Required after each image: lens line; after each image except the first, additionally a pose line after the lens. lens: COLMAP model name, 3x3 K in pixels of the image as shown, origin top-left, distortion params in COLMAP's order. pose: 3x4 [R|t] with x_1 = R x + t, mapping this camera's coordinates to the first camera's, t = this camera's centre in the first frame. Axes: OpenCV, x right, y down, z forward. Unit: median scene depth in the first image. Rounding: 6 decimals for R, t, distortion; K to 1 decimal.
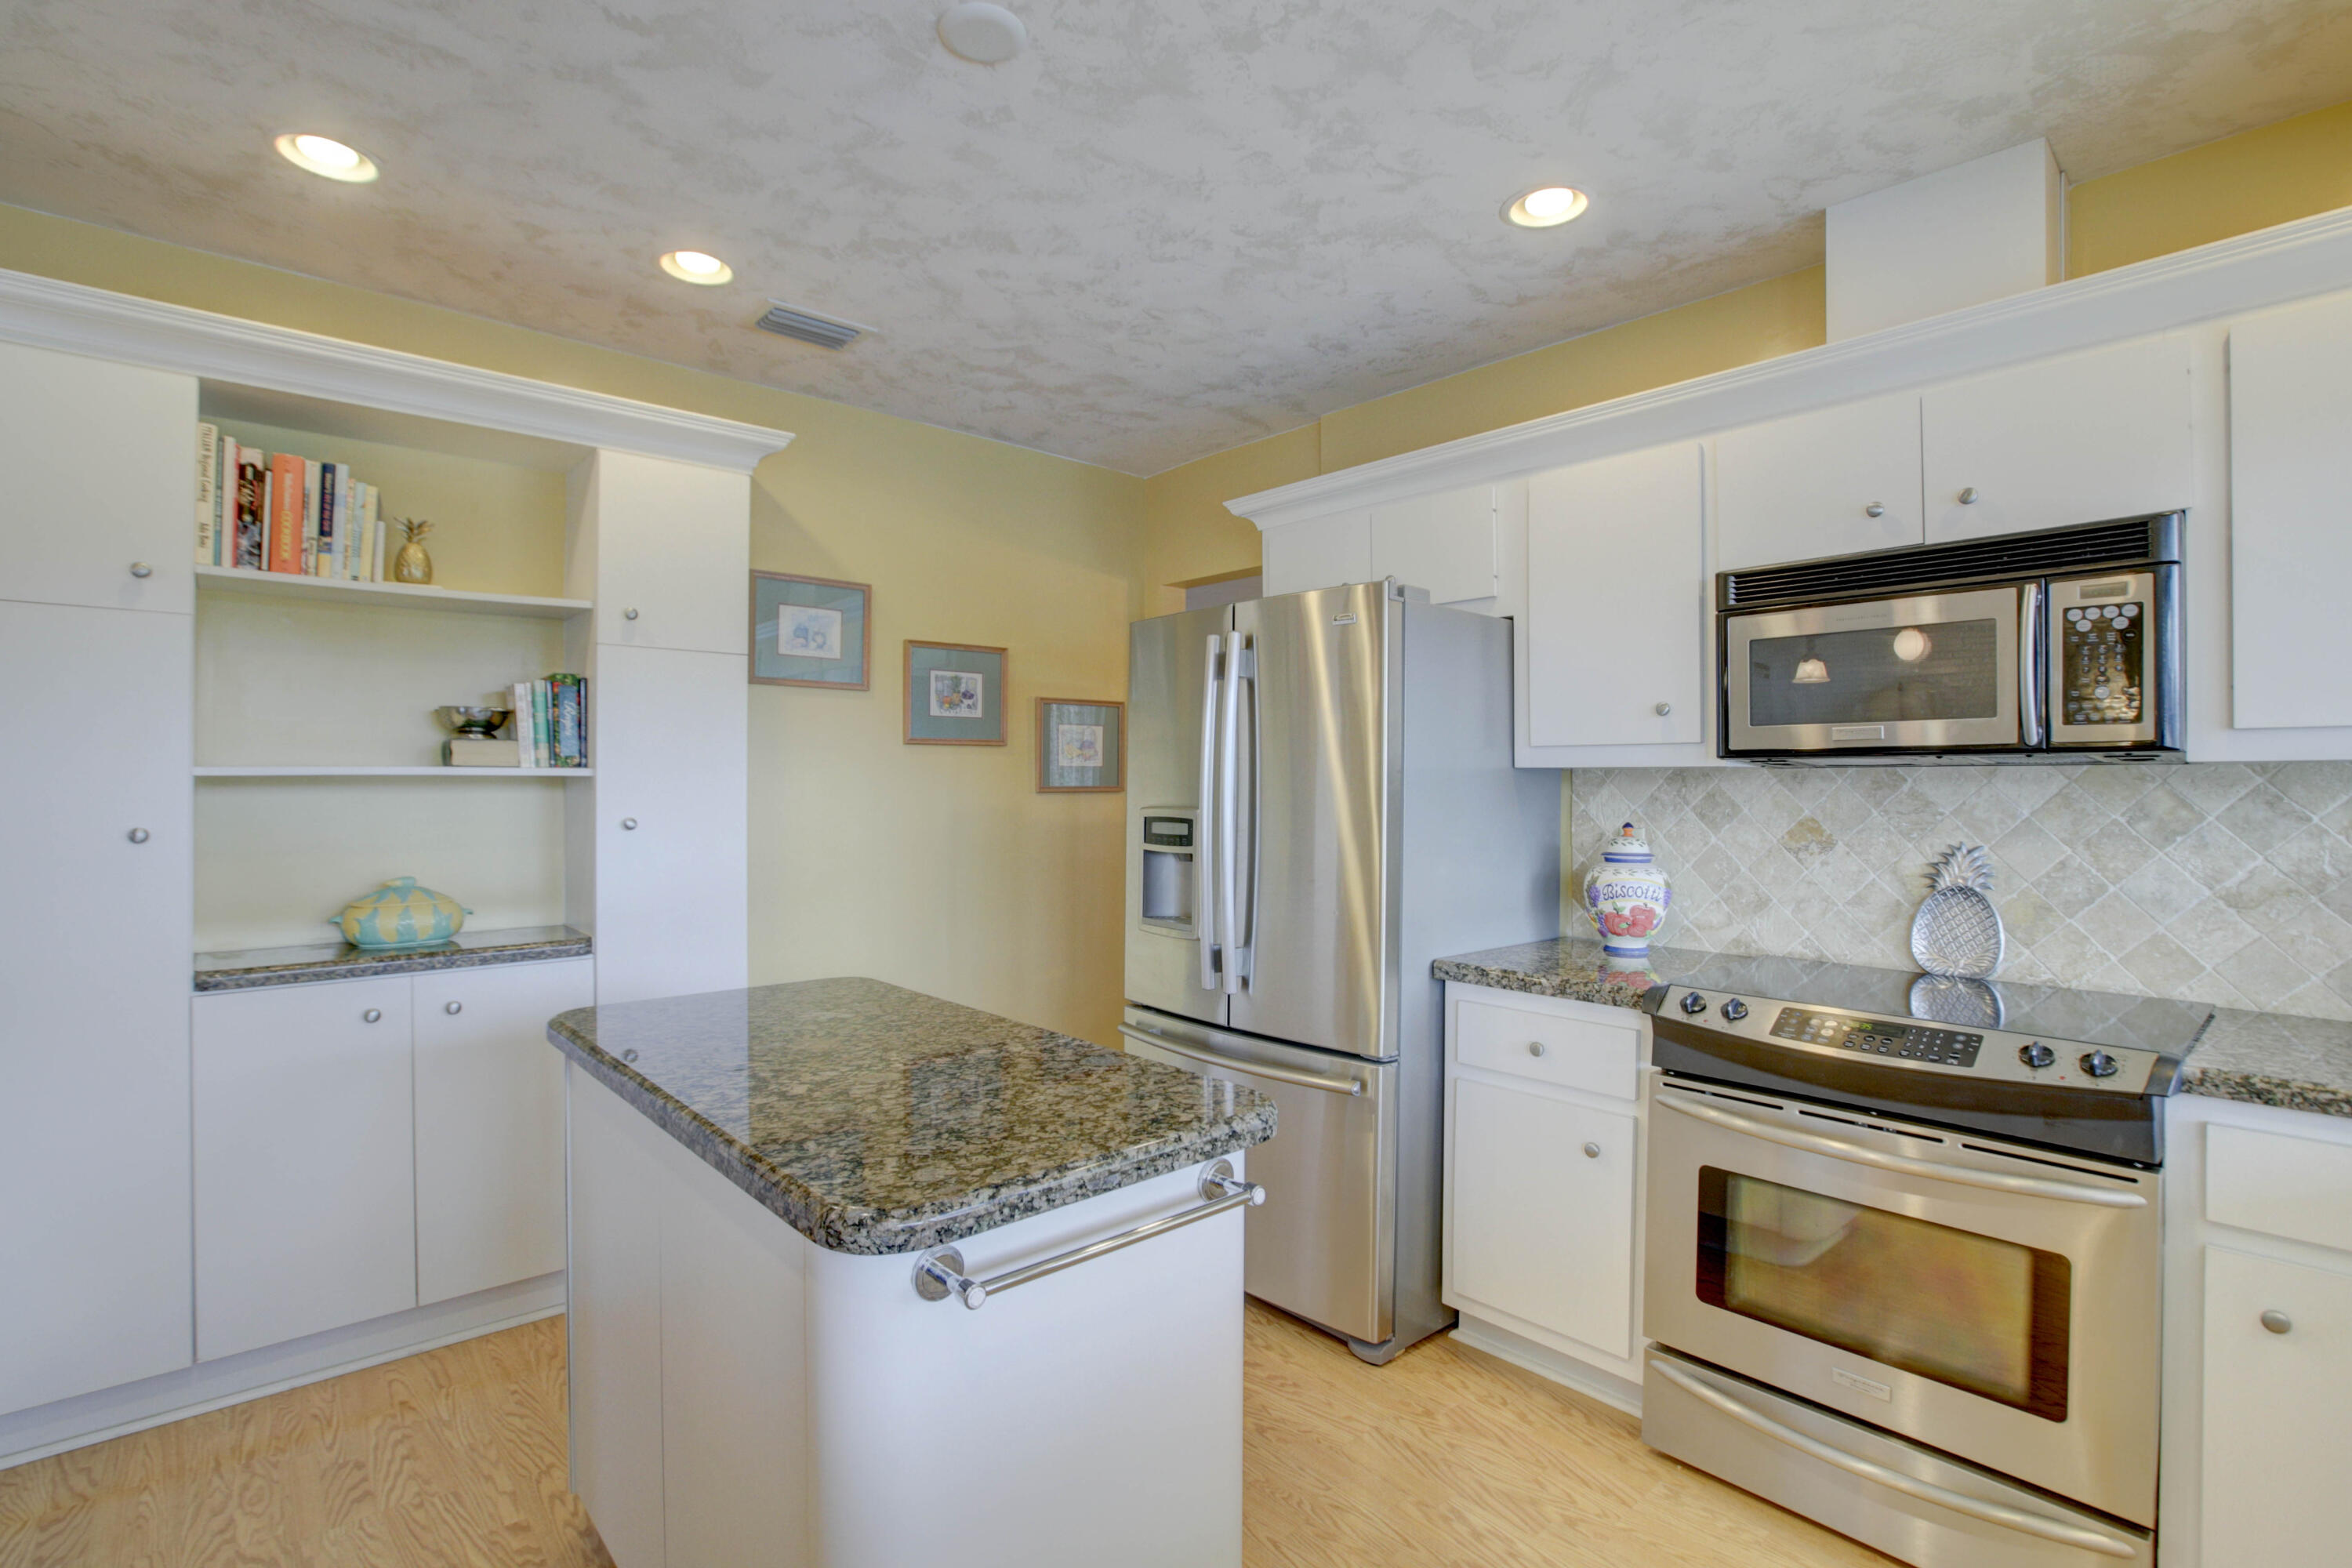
lens RADIAL K [[1102.4, 0, 1177.7], [0, 1102.4, 778.1], [0, 0, 1]] dist [-0.004581, -0.000027]
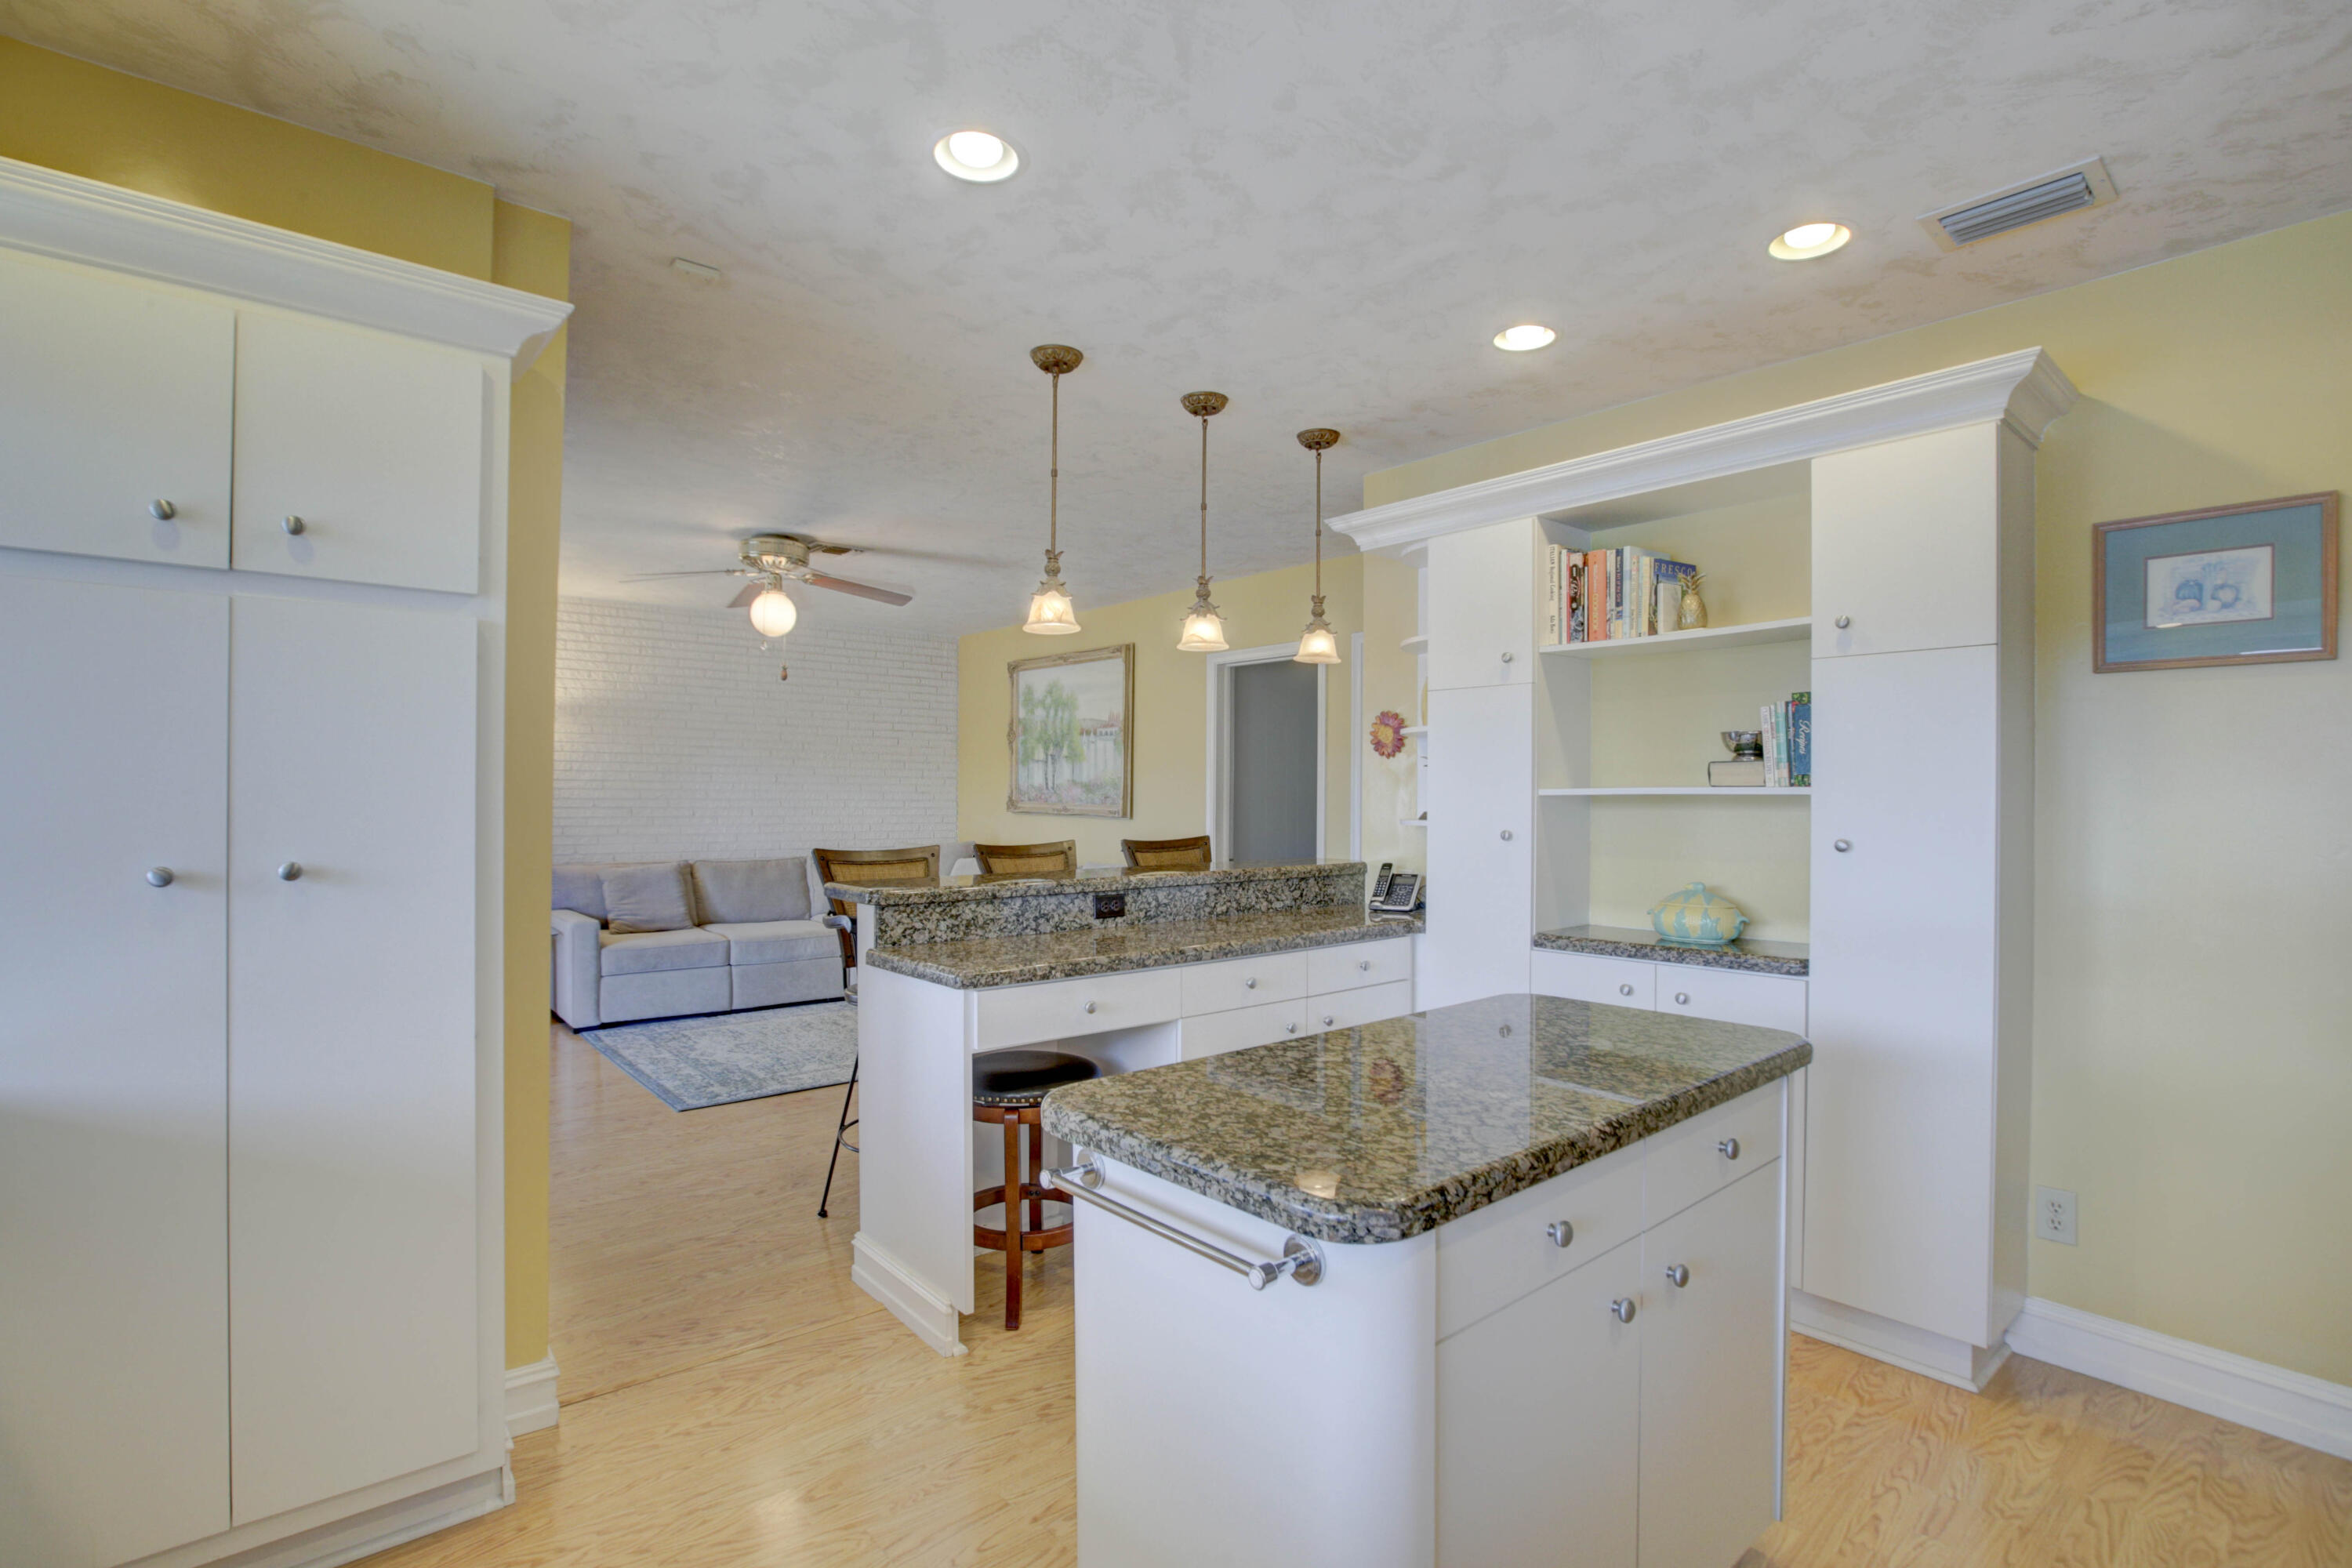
lens RADIAL K [[1102.4, 0, 1181.5], [0, 1102.4, 786.3], [0, 0, 1]] dist [-0.004581, -0.000027]
pose [[0.001507, -0.008705, -0.999961, 0.504265], [-0.002996, 0.999958, -0.008710, 0.000731], [0.999994, 0.003009, 0.001481, 0.503324]]
